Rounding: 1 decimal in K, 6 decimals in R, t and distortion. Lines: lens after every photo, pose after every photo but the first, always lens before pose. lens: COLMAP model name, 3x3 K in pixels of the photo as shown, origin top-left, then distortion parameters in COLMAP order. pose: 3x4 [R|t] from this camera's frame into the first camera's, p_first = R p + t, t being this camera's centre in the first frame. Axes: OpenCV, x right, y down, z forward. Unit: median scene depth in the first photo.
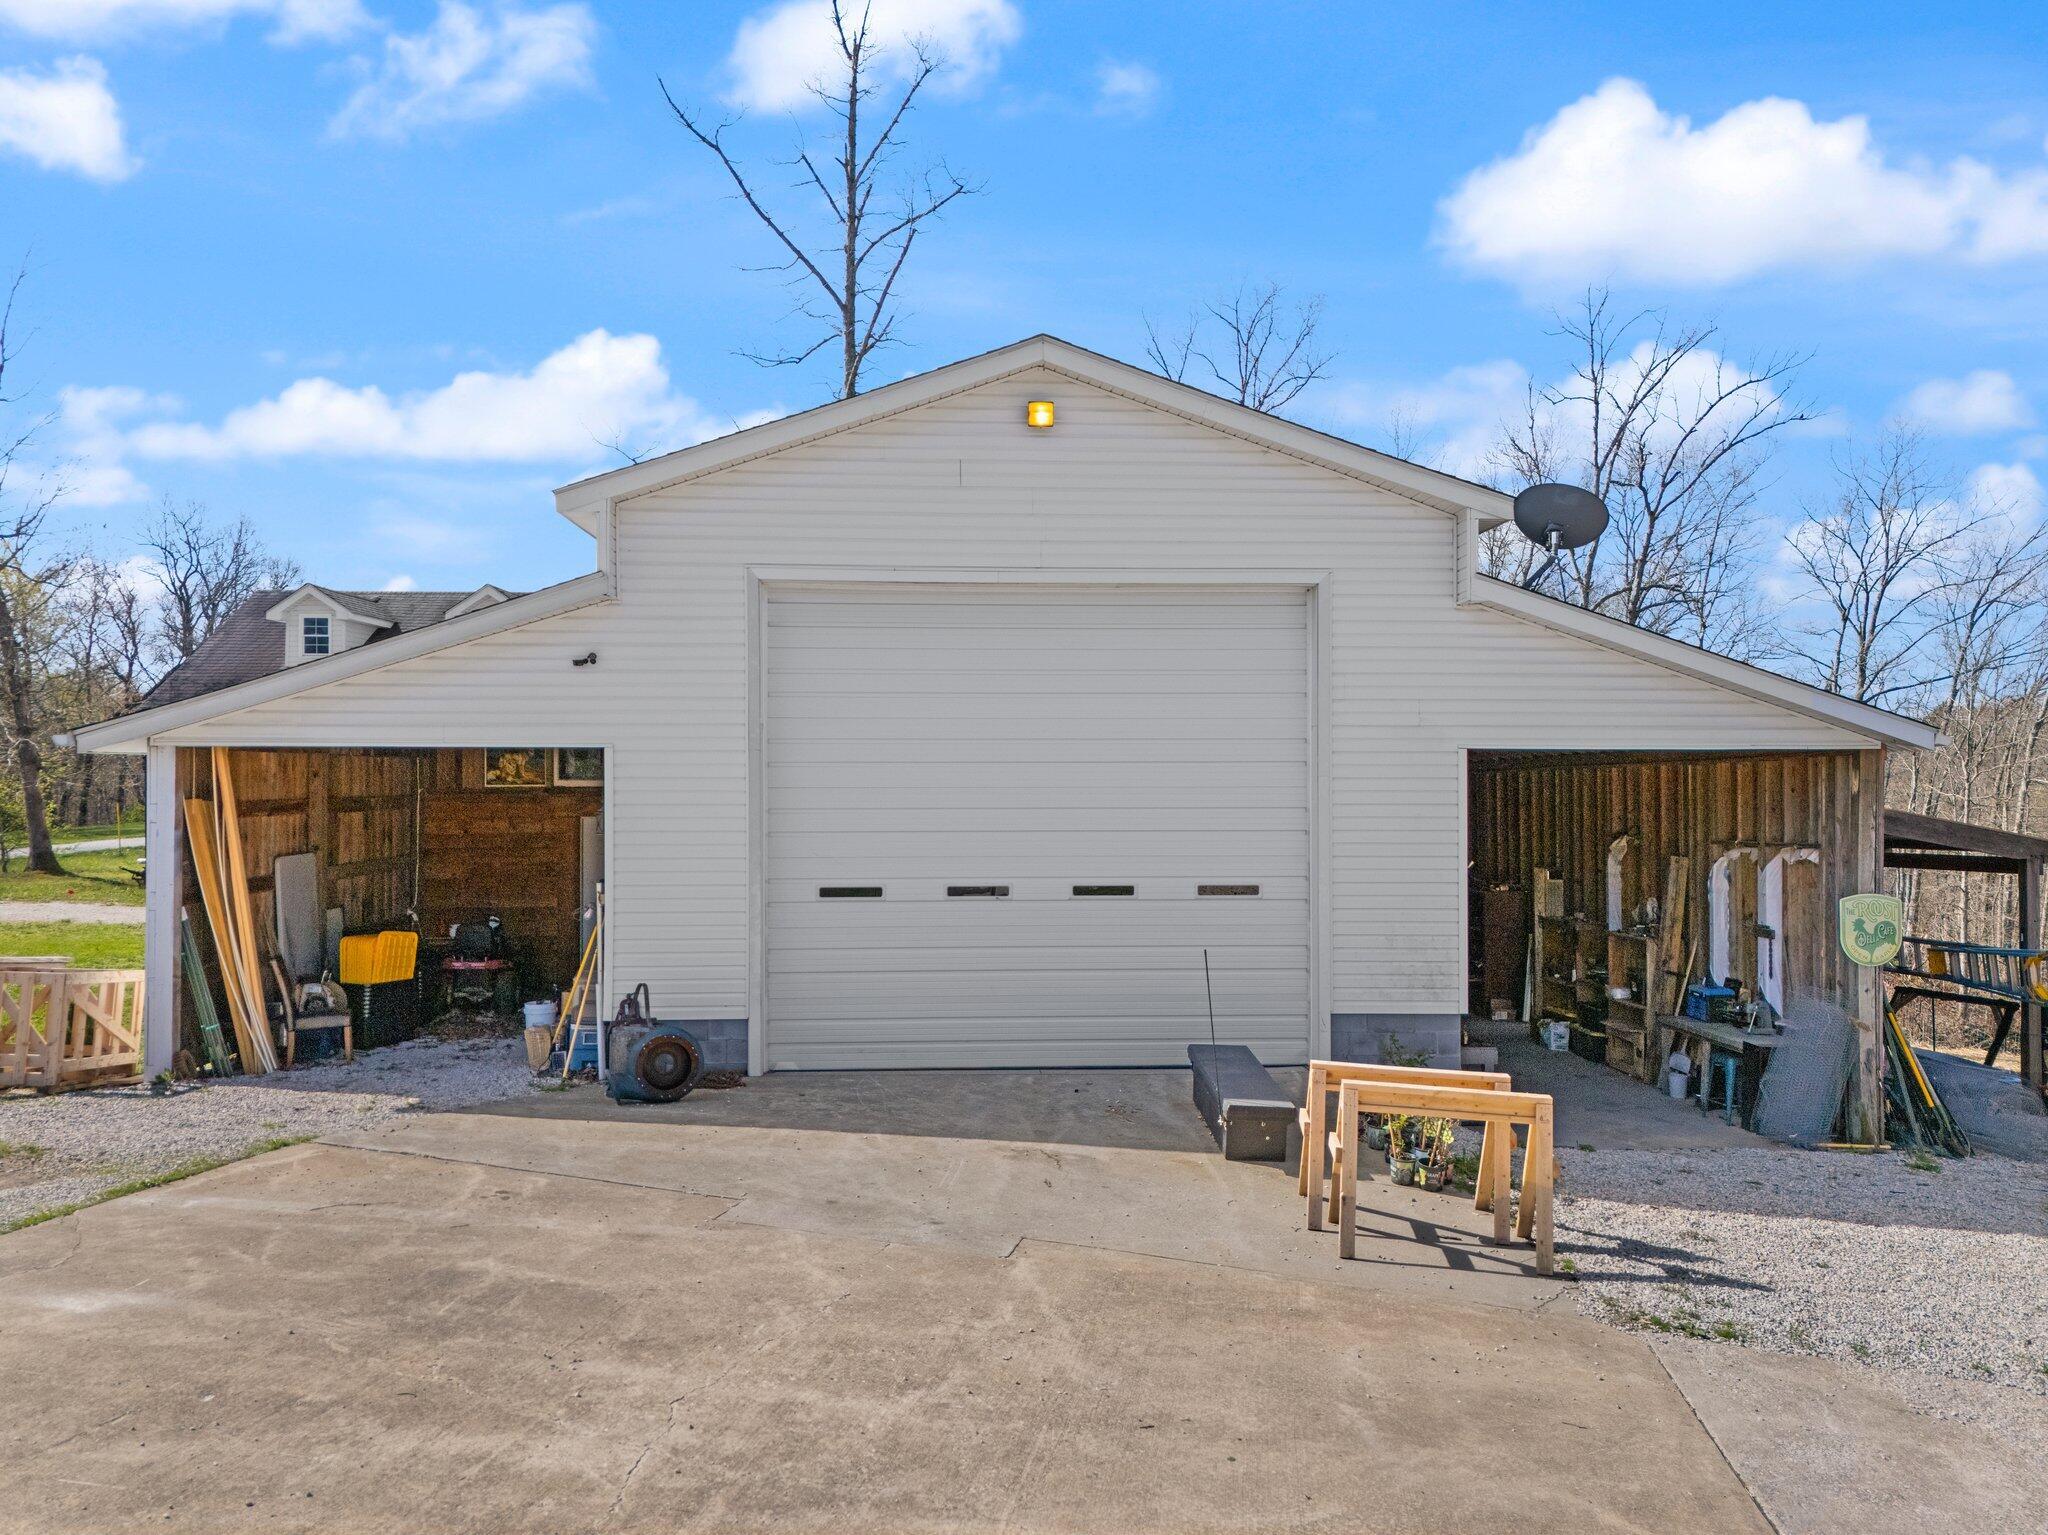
lens RADIAL K [[1524.3, 0, 1019.3], [0, 1524.3, 773.9], [0, 0, 1]] dist [0.040830, 0.001641]
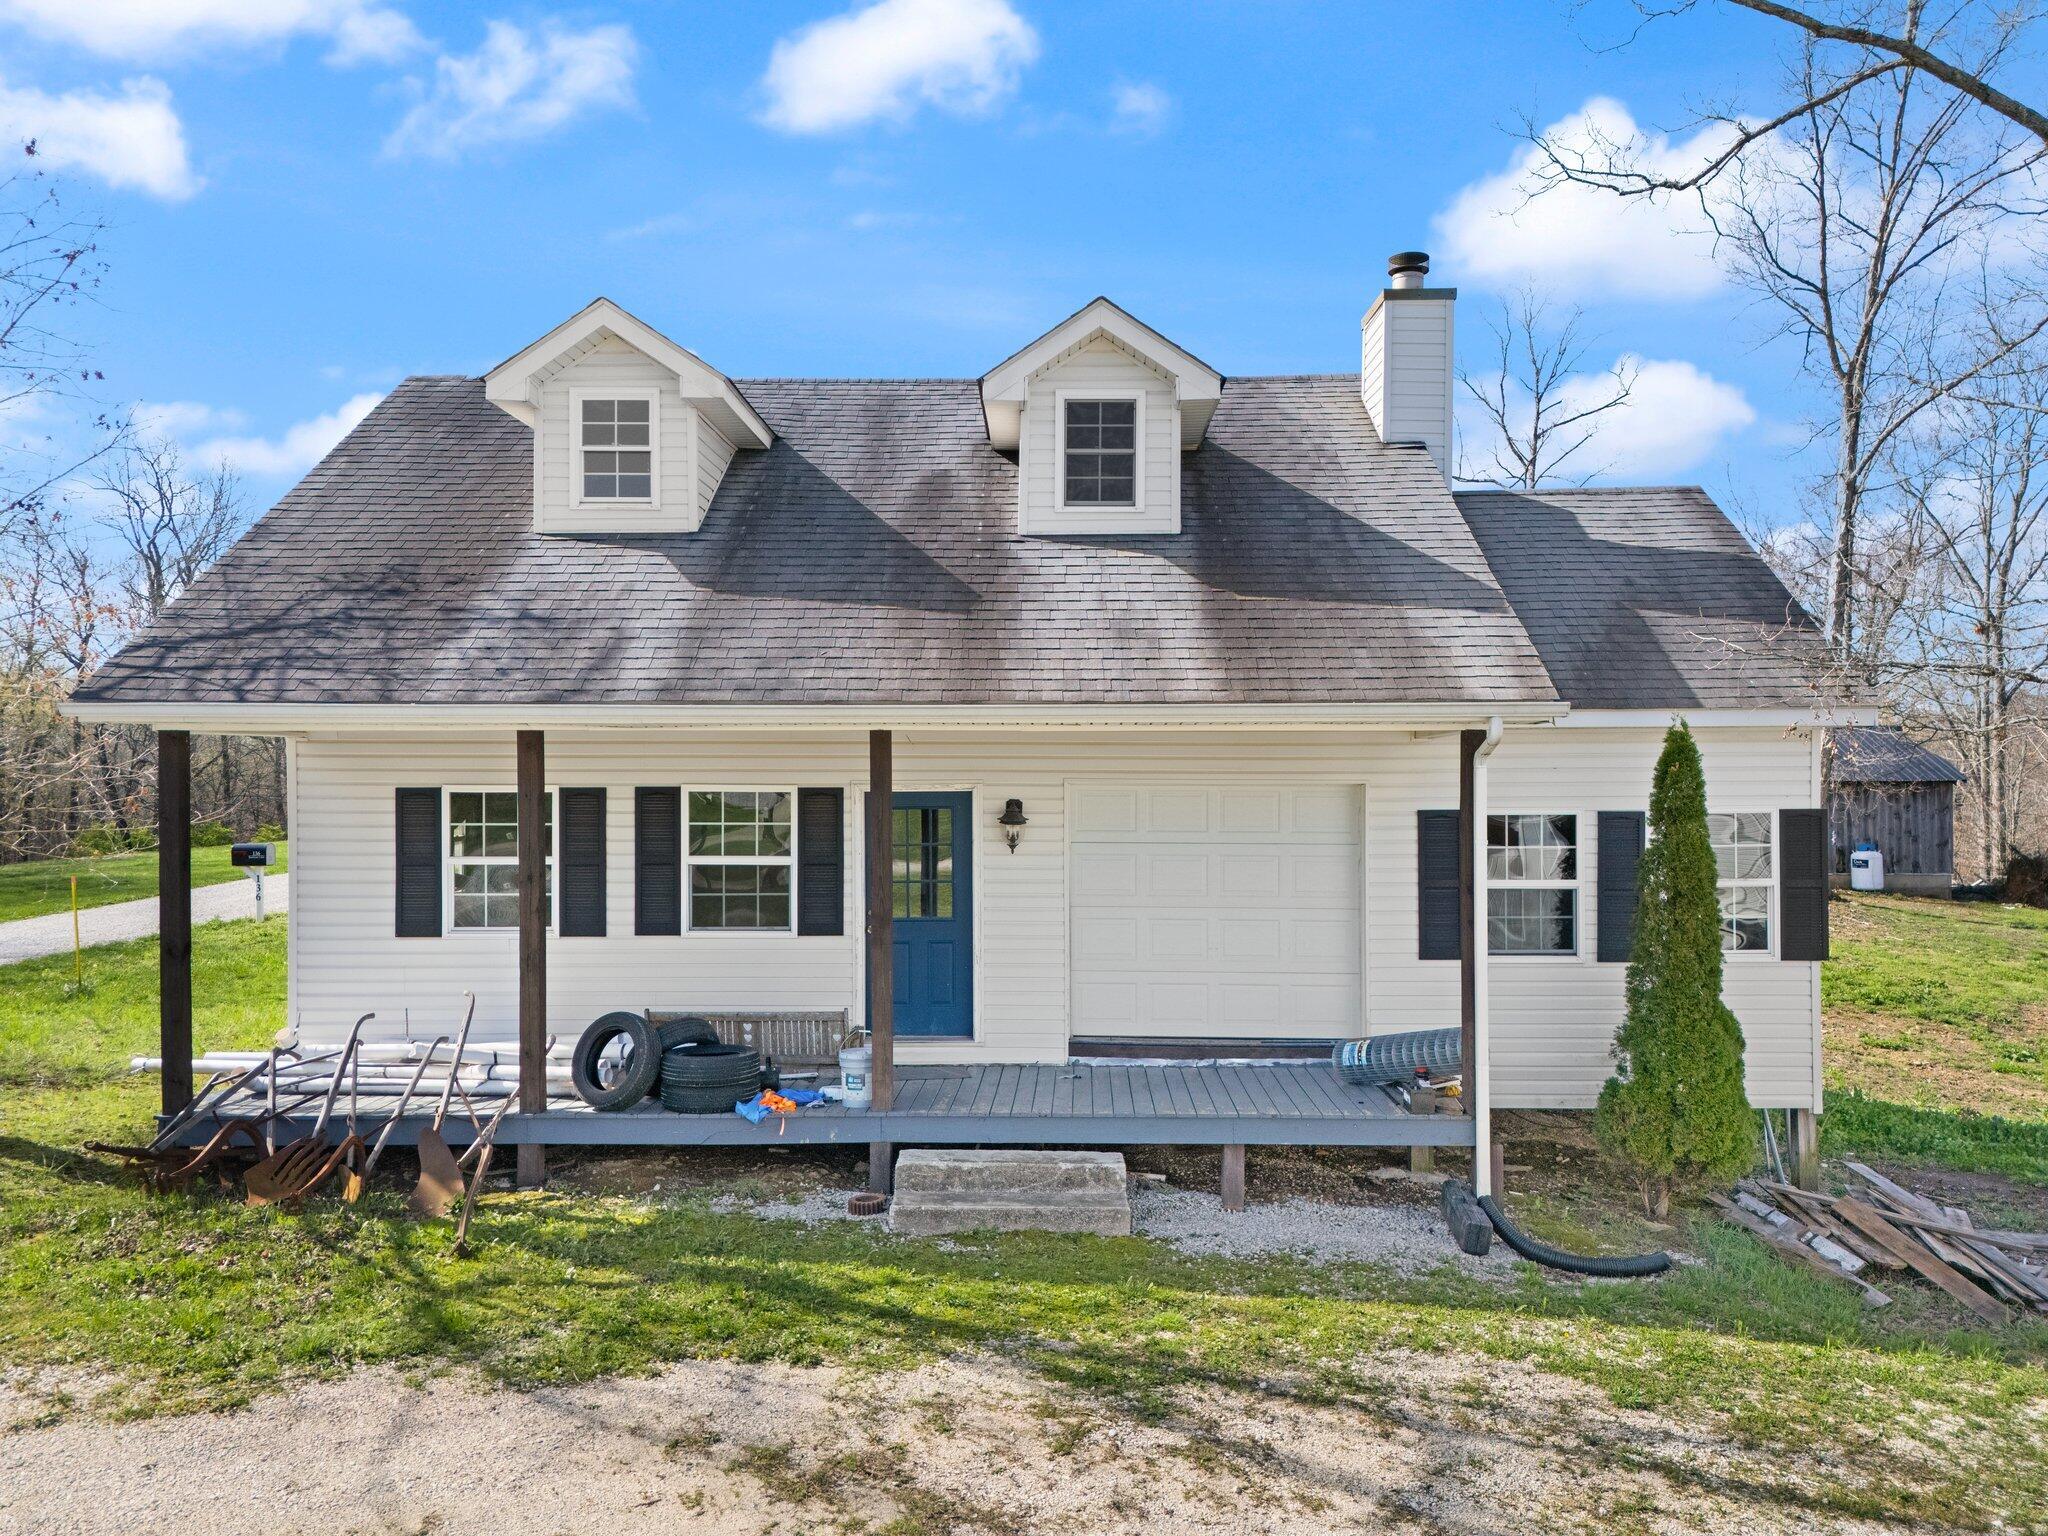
lens RADIAL K [[1522.3, 0, 1032.4], [0, 1522.3, 773.0], [0, 0, 1]] dist [0.046528, -0.003577]
pose [[0.999565, -0.006245, 0.028819, -1.281626], [0.006180, 0.999978, 0.002337, -0.042535], [-0.028833, -0.002158, 0.999582, 2.190901]]
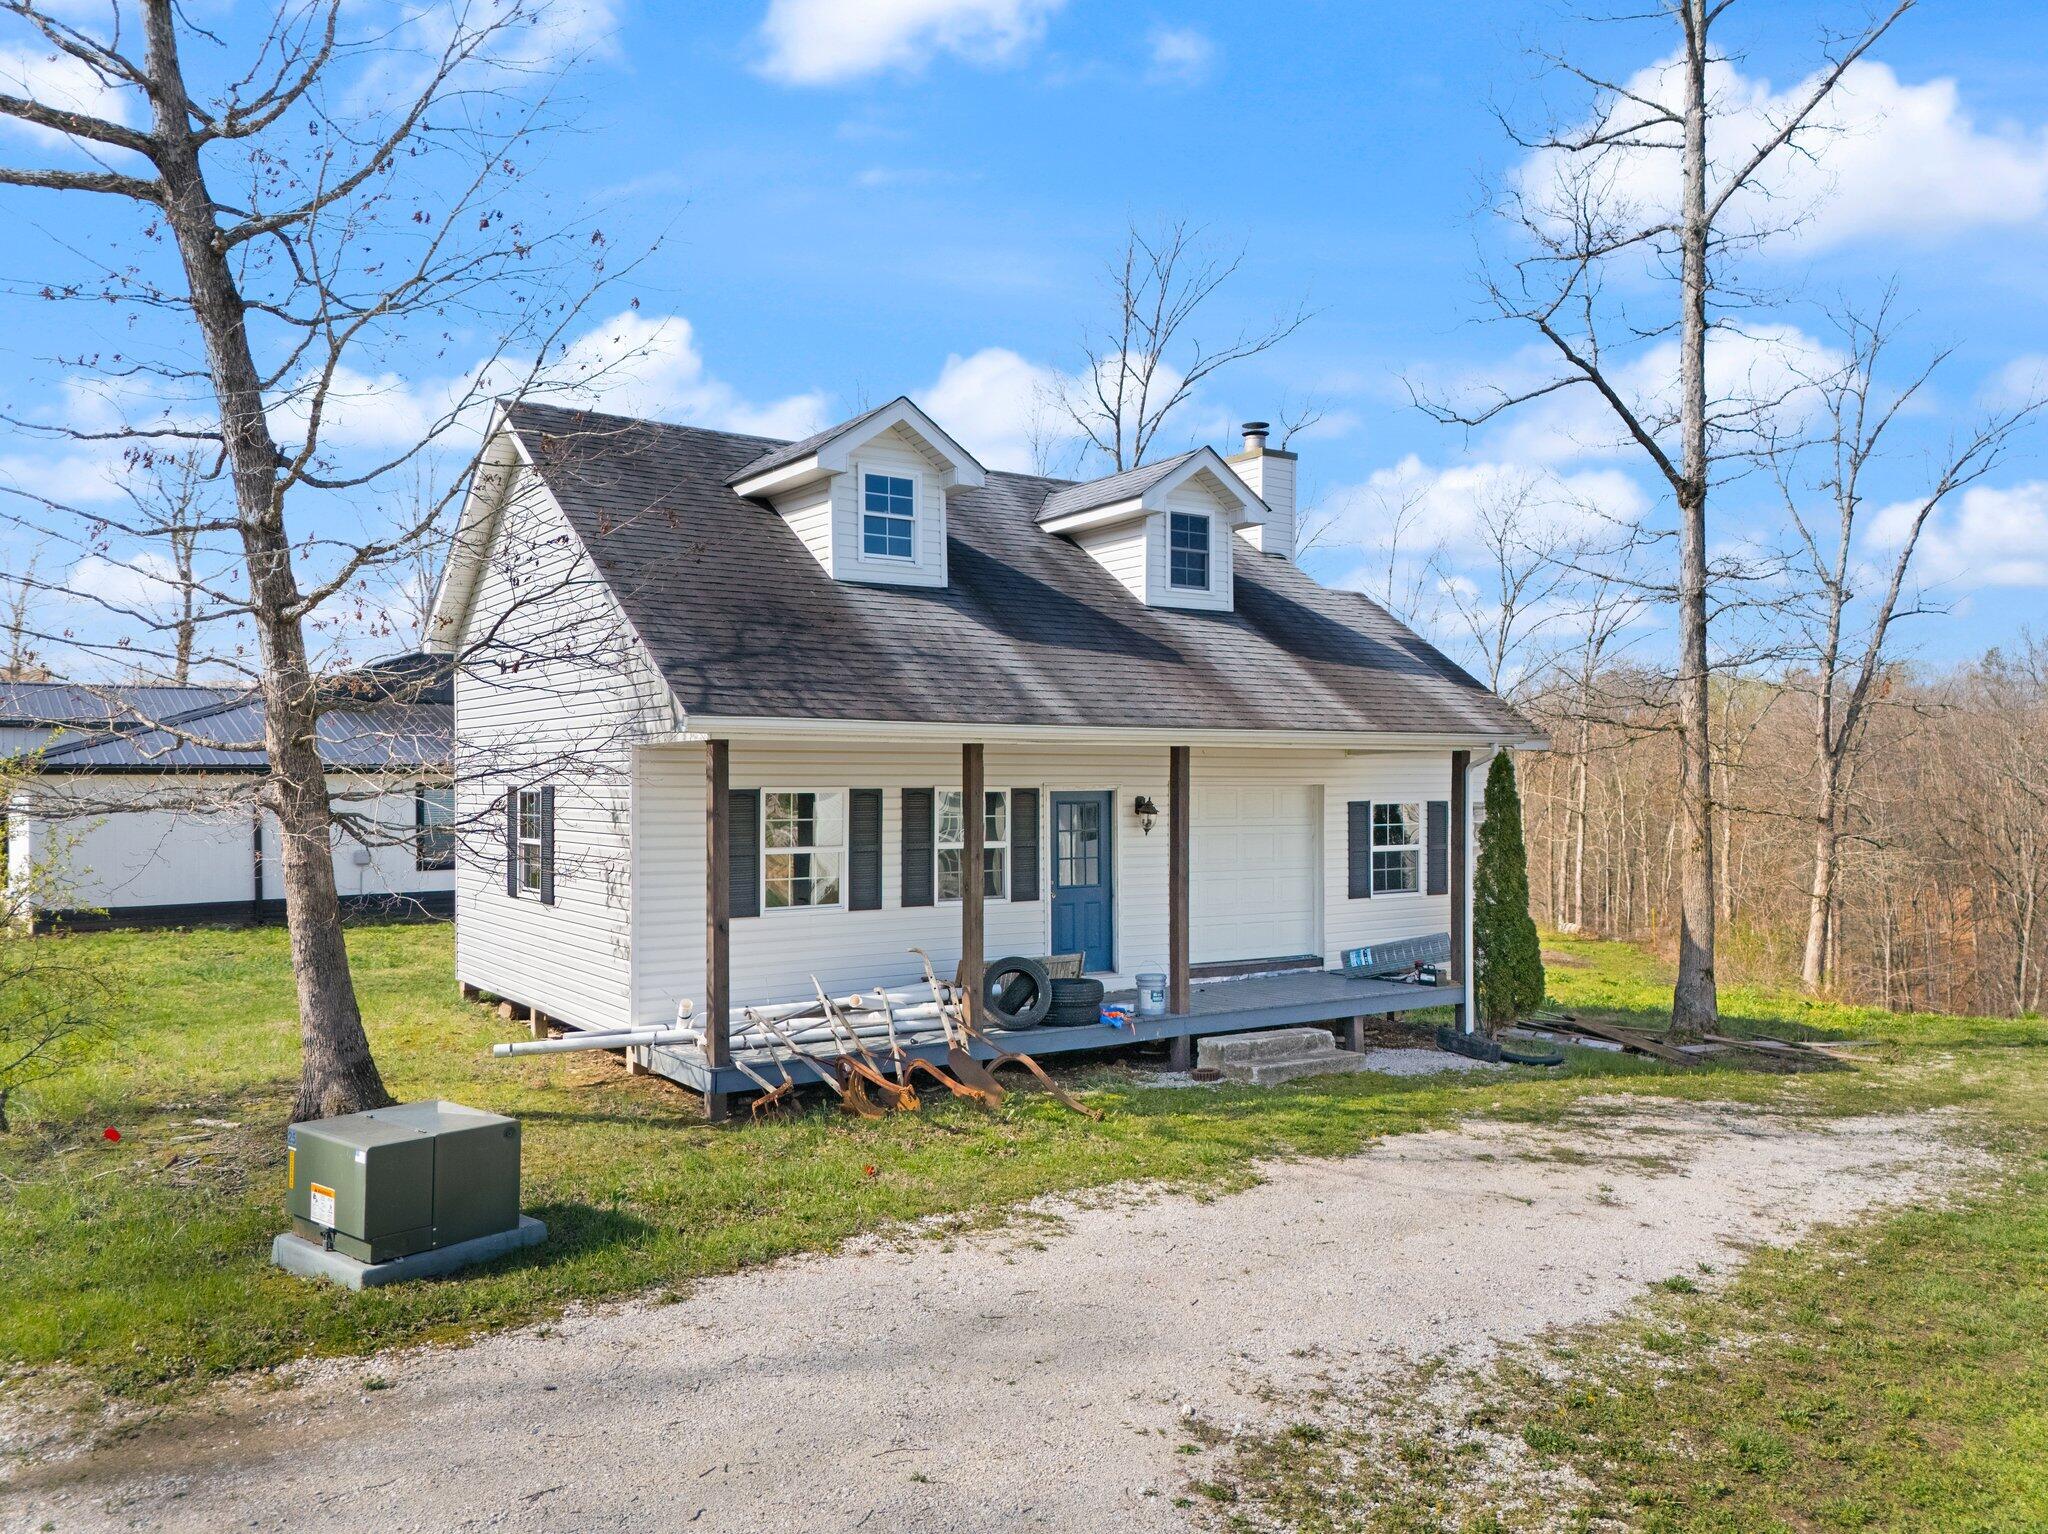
lens RADIAL K [[1484.7, 0, 1024.0], [0, 1484.7, 767.0], [0, 0, 1]] dist [-0.000602, -0.000055]
pose [[0.819375, -0.001040, 0.573257, -2.358014], [0.003730, 0.999987, -0.003518, -0.045860], [-0.573246, 0.005021, 0.819368, 2.136878]]
